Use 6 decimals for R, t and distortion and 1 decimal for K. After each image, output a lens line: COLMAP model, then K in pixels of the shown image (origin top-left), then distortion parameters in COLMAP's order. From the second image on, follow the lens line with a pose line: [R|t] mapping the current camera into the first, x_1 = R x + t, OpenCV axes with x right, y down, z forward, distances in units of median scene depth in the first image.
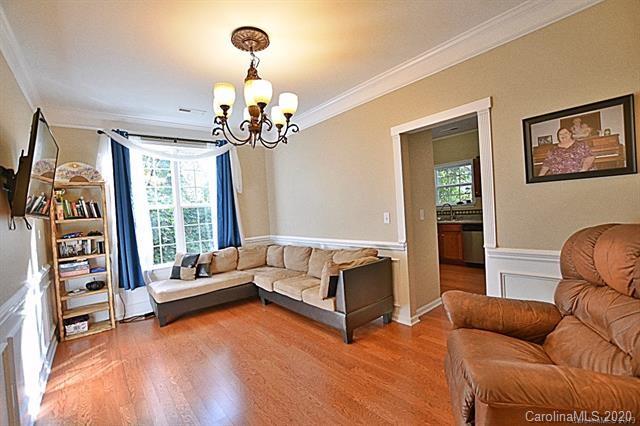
lens RADIAL K [[283.5, 0, 323.0], [0, 283.5, 213.9], [0, 0, 1]] dist [-0.029910, 0.003073]
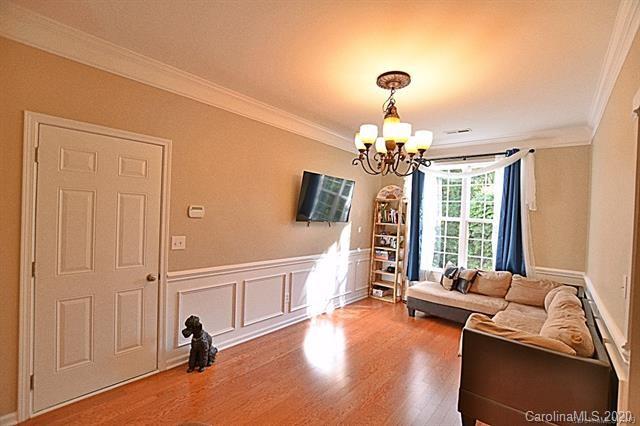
lens RADIAL K [[283.5, 0, 321.7], [0, 283.5, 215.7], [0, 0, 1]] dist [-0.029910, 0.003073]
pose [[0.144780, 0.068363, -0.987099, 0.544556], [-0.071598, 0.995719, 0.058459, -0.079916], [0.986870, 0.062210, 0.149055, 0.383235]]
